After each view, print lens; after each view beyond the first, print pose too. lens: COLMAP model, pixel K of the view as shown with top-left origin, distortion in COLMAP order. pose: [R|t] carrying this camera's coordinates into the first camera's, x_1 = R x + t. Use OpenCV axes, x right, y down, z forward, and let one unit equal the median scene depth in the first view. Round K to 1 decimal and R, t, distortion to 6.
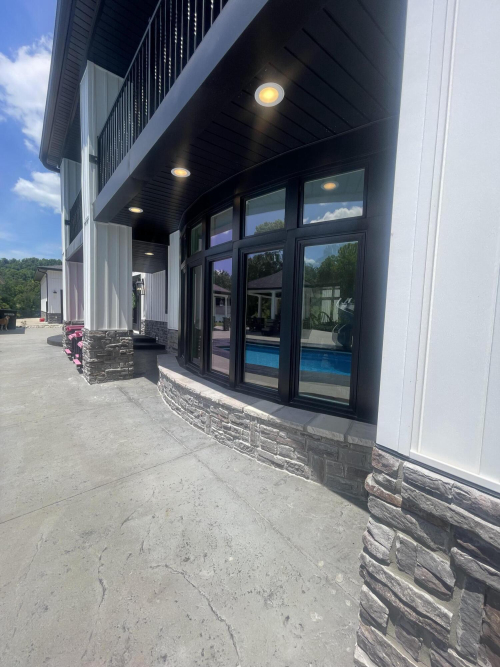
lens RADIAL K [[268.7, 0, 251.3], [0, 268.7, 331.2], [0, 0, 1]] dist [0.002578, 0.000935]
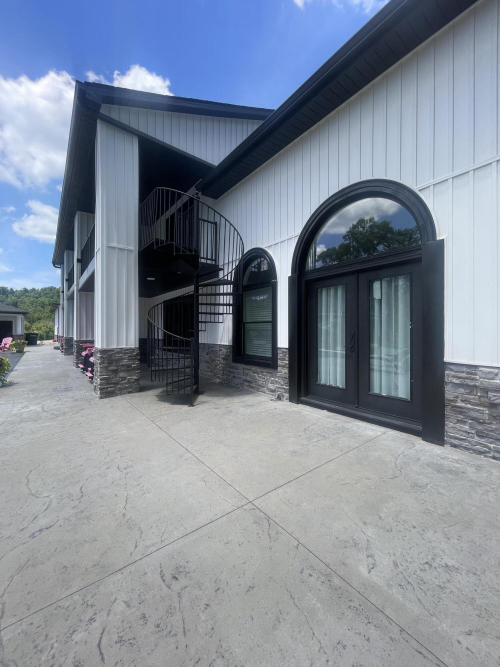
lens RADIAL K [[269.1, 0, 250.0], [0, 269.1, 333.5], [0, 0, 1]] dist [-0.001410, -0.000062]
pose [[0.999070, -0.019913, -0.038240, 0.411643], [0.017119, 0.997254, -0.072053, 0.055713], [0.039570, 0.071331, 0.996667, -0.493546]]
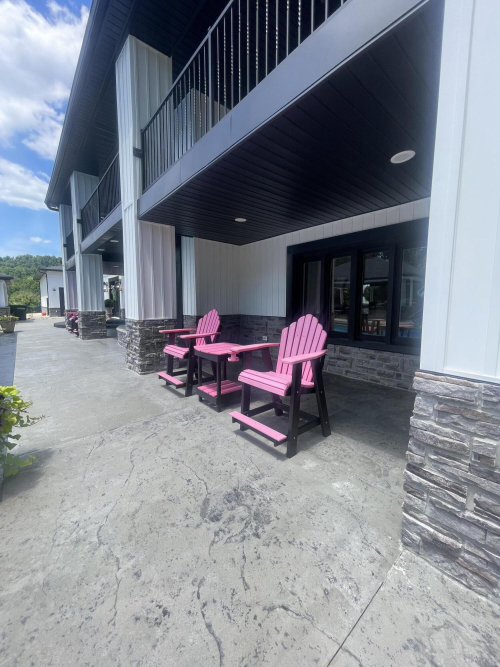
lens RADIAL K [[268.7, 0, 251.3], [0, 268.7, 331.2], [0, 0, 1]] dist [0.002578, 0.000935]
pose [[0.999641, -0.026335, 0.004911, 0.163097], [0.026176, 0.999205, 0.030065, 0.030742], [-0.005699, -0.029926, 0.999536, -0.252258]]
